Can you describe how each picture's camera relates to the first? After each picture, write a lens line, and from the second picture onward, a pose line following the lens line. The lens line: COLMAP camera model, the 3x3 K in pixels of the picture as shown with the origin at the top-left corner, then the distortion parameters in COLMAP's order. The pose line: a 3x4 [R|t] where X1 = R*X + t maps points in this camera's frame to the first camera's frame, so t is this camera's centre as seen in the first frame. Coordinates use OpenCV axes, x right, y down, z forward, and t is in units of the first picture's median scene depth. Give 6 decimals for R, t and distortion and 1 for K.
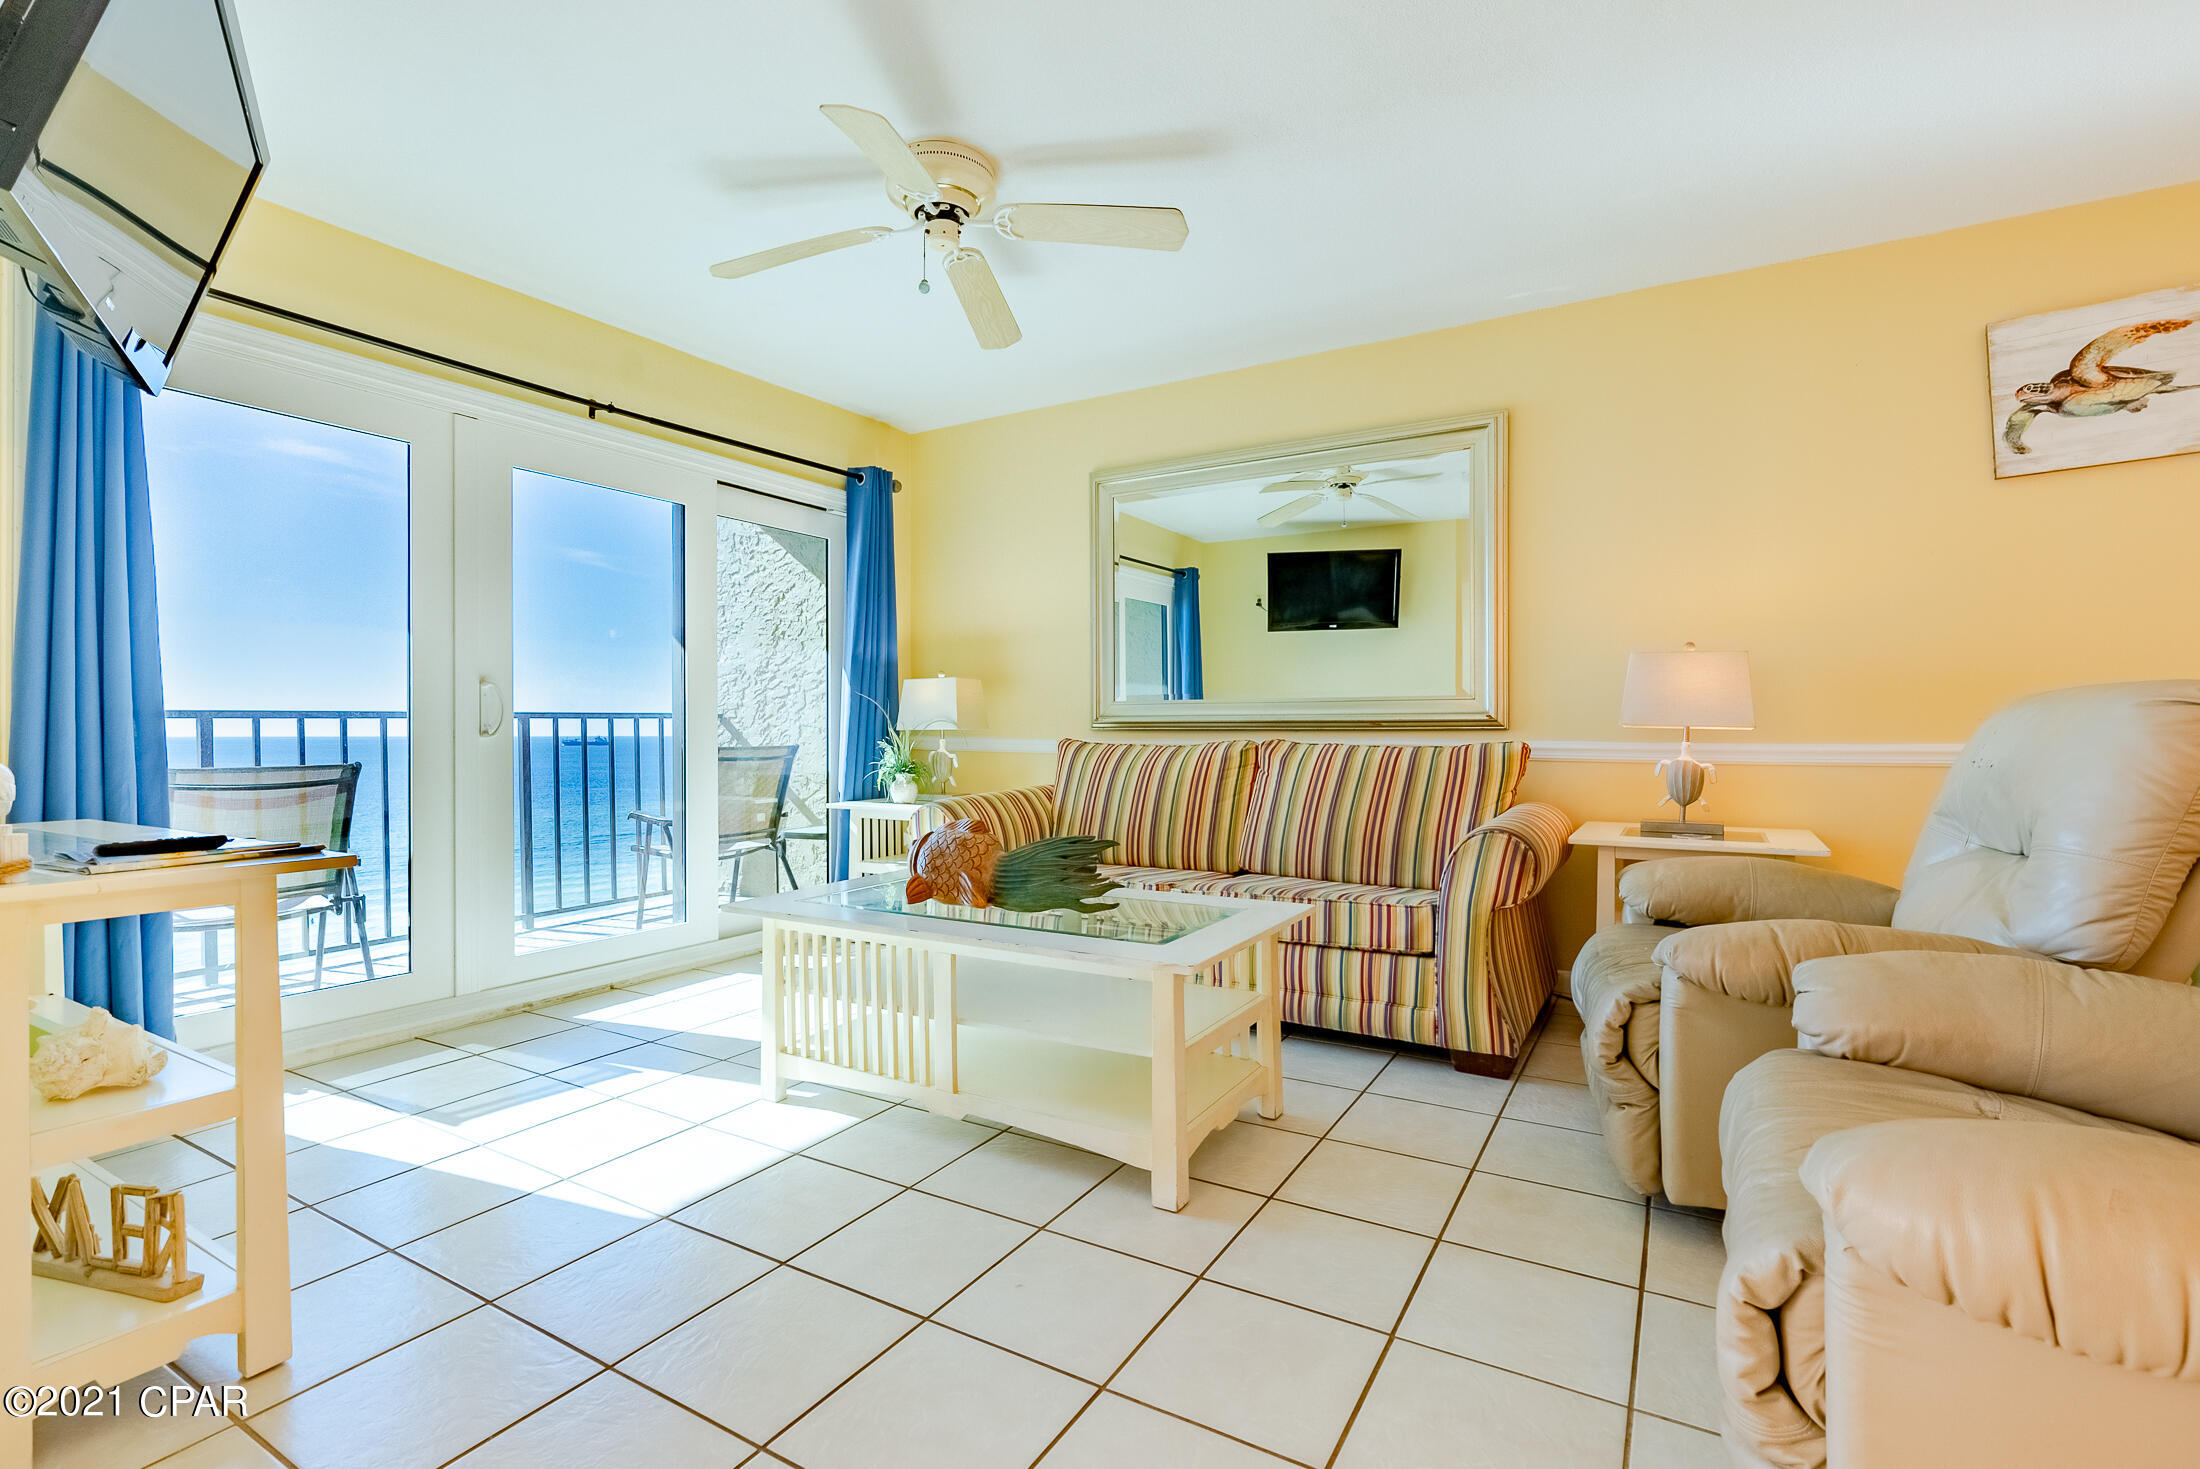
lens RADIAL K [[997.8, 0, 1105.9], [0, 997.8, 733.4], [0, 0, 1]] dist [-0.007030, 0.000547]
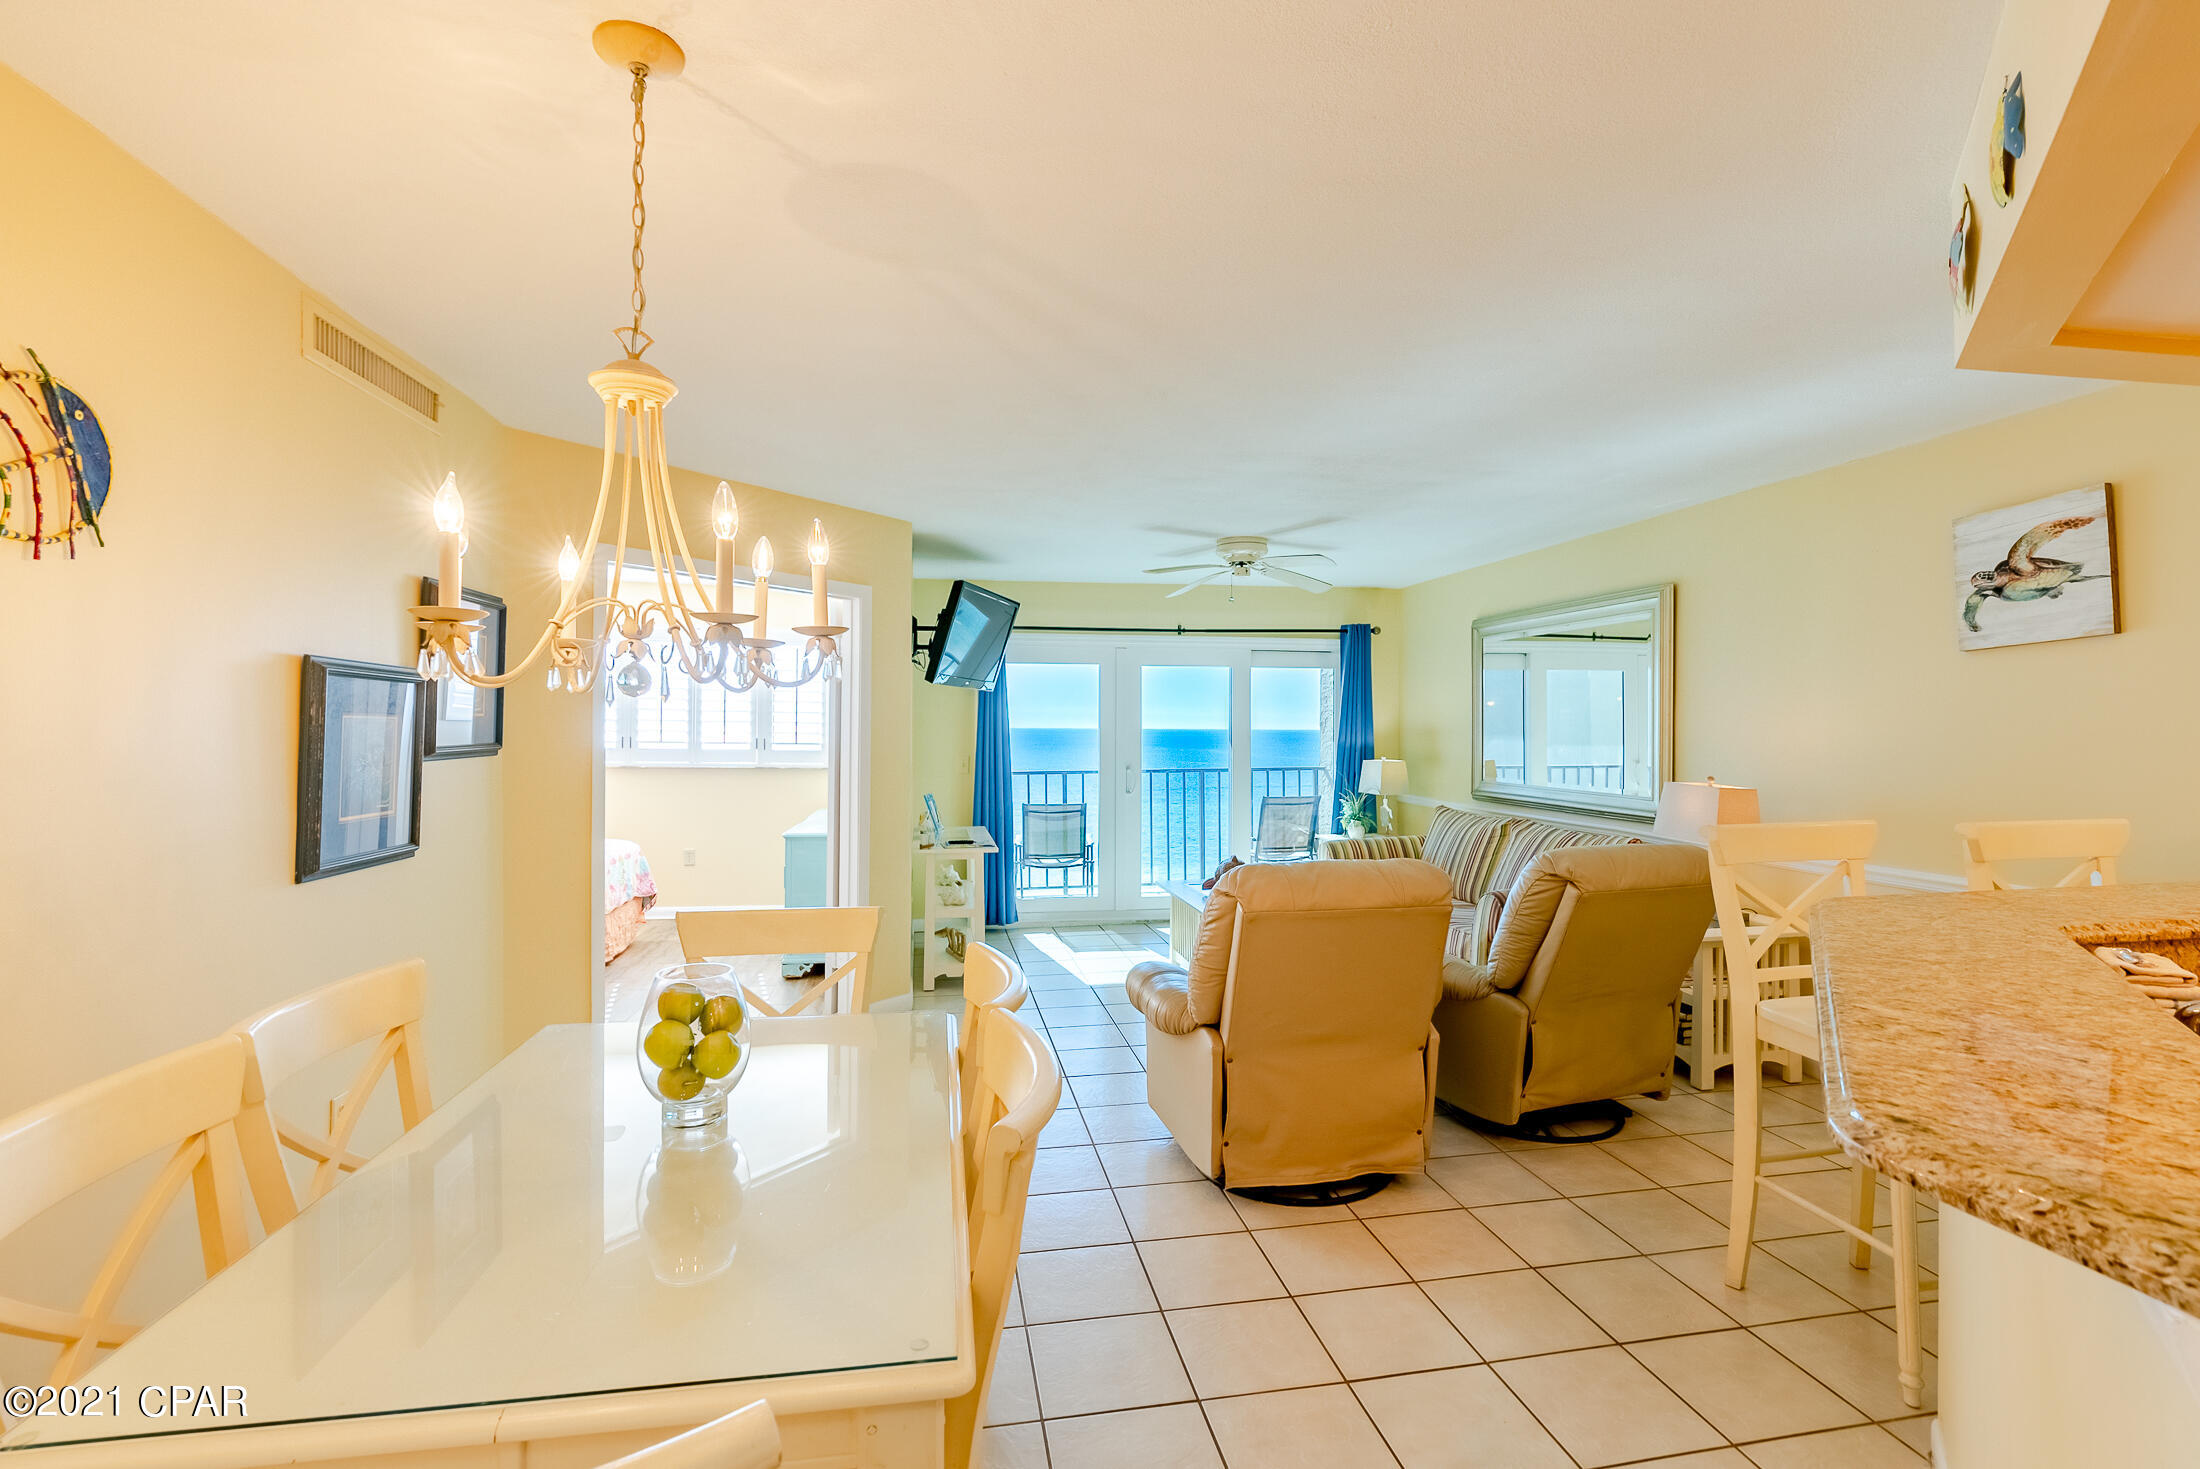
lens RADIAL K [[997.8, 0, 1105.9], [0, 997.8, 733.4], [0, 0, 1]] dist [-0.007030, 0.000547]
pose [[0.655136, 0.008821, -0.755460, 1.138930], [-0.007177, 0.999959, 0.005452, -0.161448], [0.755477, 0.001850, 0.655173, -0.538903]]
